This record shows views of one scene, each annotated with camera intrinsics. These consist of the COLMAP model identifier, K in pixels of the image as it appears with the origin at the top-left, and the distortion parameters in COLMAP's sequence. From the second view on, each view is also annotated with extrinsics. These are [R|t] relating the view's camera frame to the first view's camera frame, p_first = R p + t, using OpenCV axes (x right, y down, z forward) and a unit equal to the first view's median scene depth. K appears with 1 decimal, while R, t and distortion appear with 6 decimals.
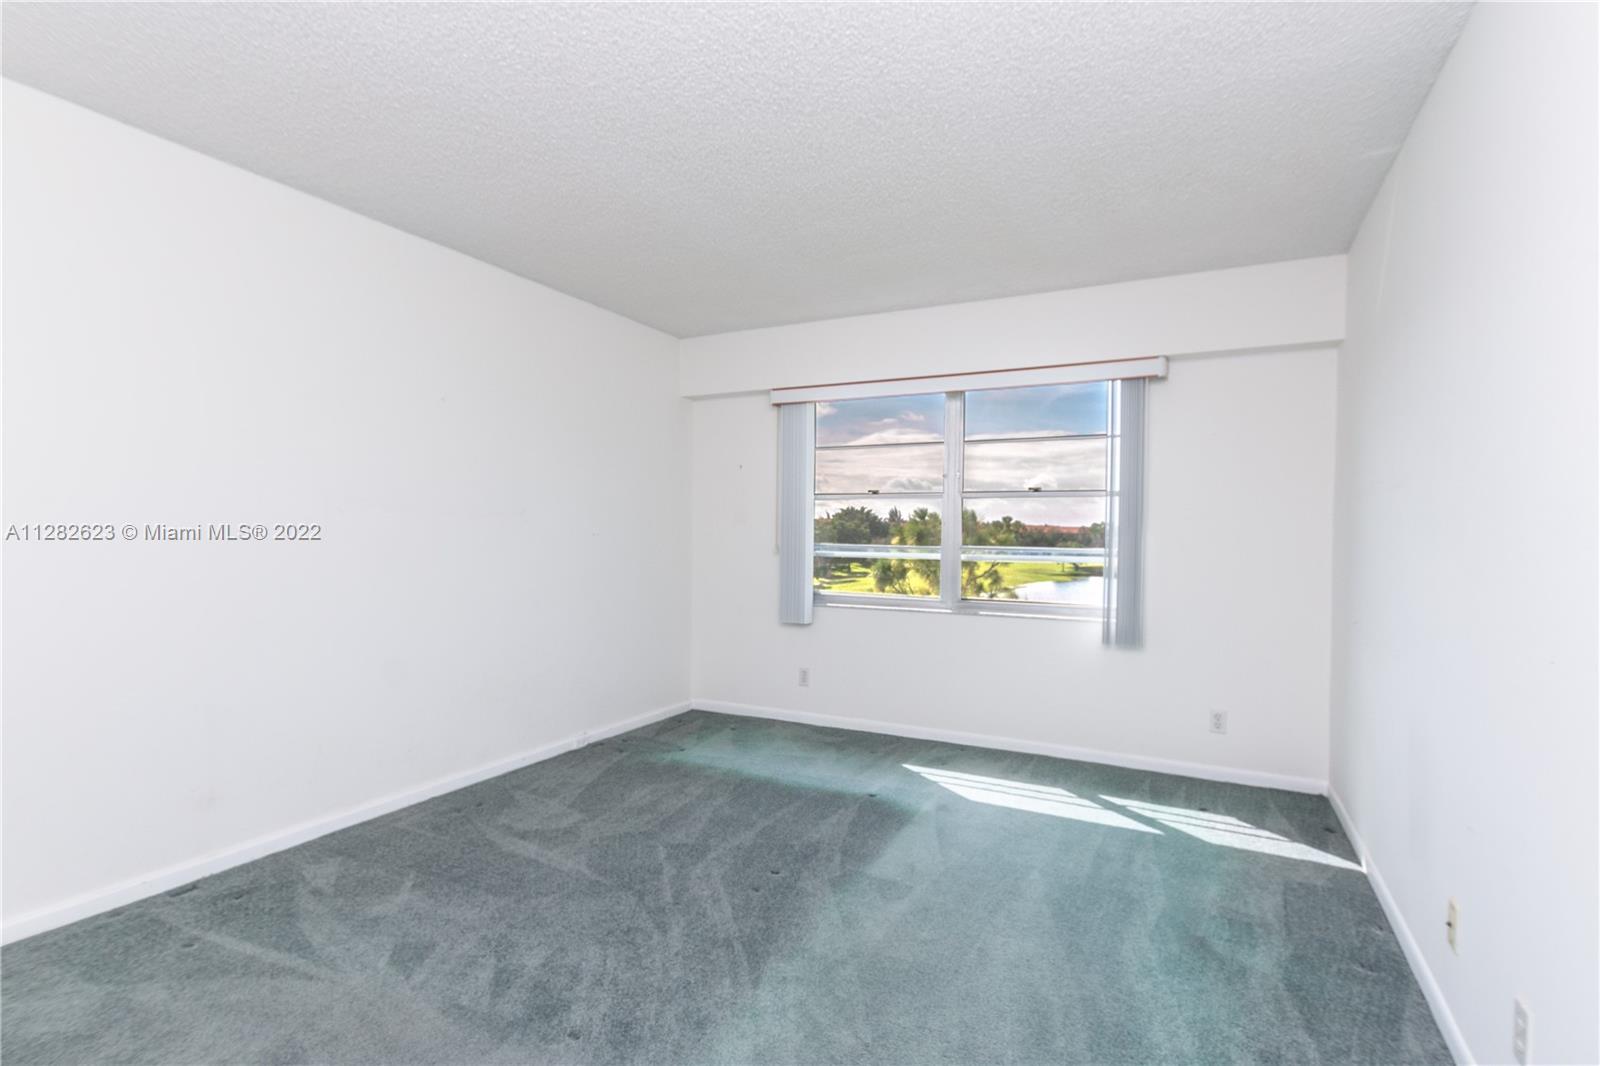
lens RADIAL K [[773.7, 0, 803.4], [0, 773.7, 535.4], [0, 0, 1]] dist [0.002465, 0.000891]
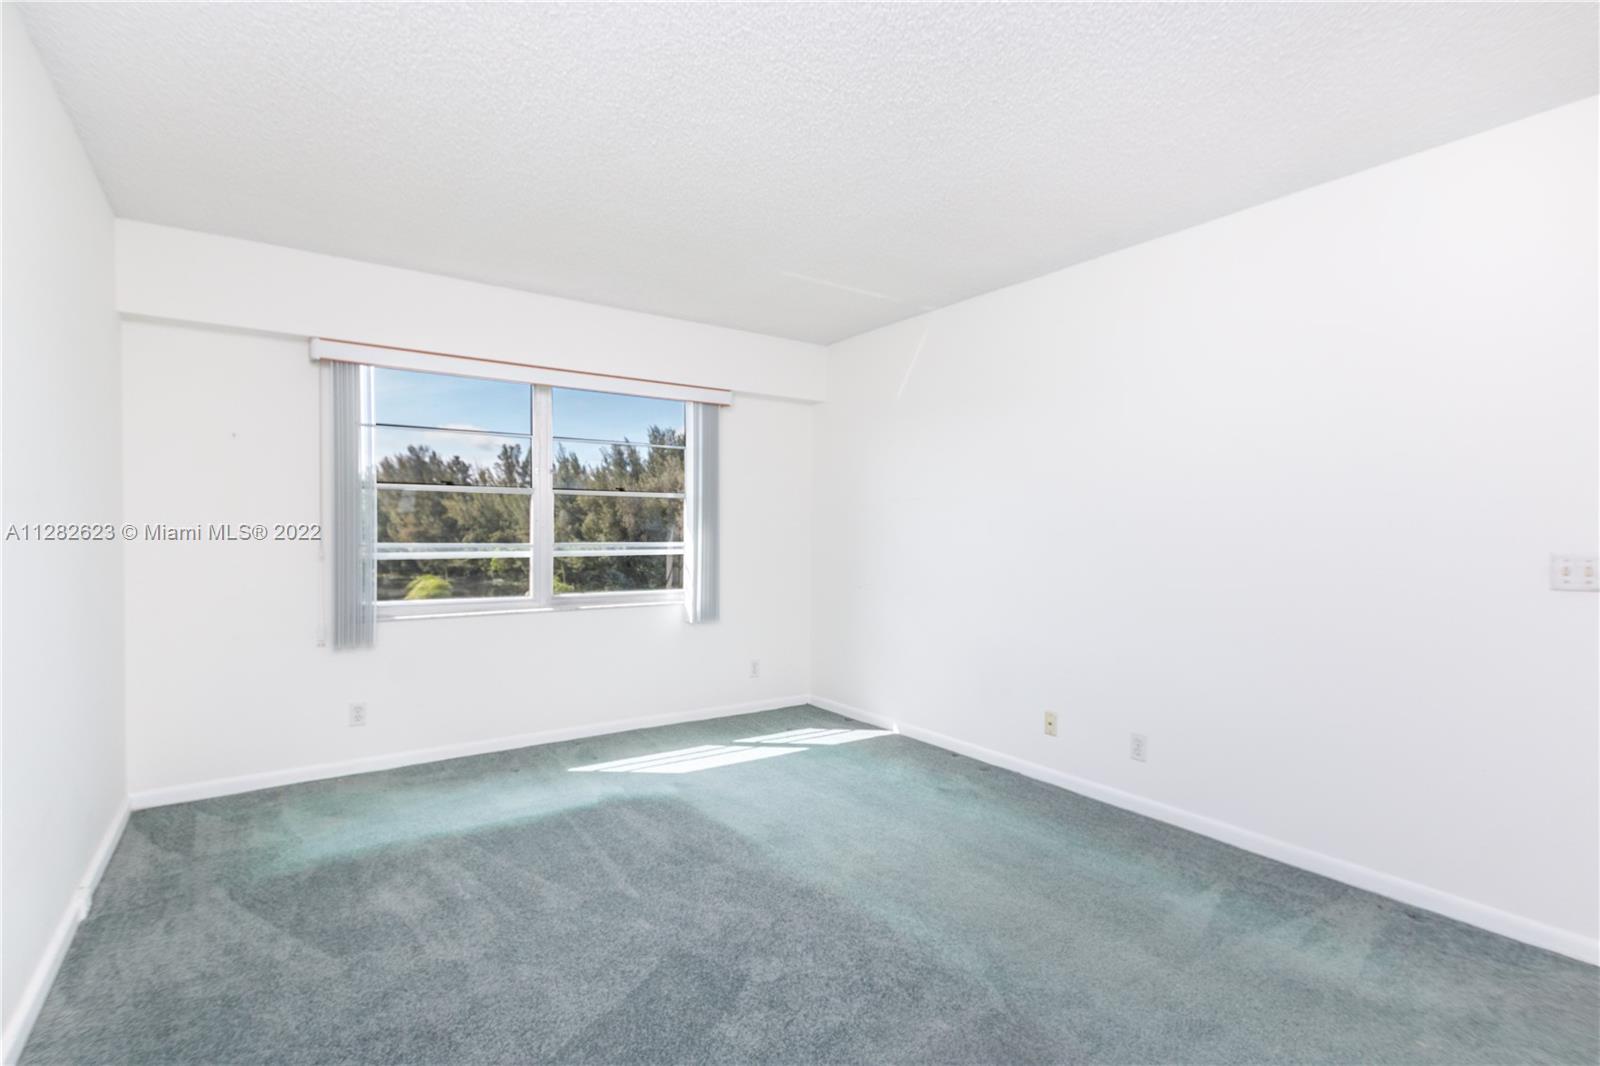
lens RADIAL K [[773.7, 0, 784.1], [0, 773.7, 529.1], [0, 0, 1]] dist [0.002465, 0.000891]
pose [[0.468564, -0.007613, 0.883397, -0.618100], [0.003548, 0.999971, 0.006736, -0.010353], [-0.883422, -0.000022, 0.468578, 0.320542]]
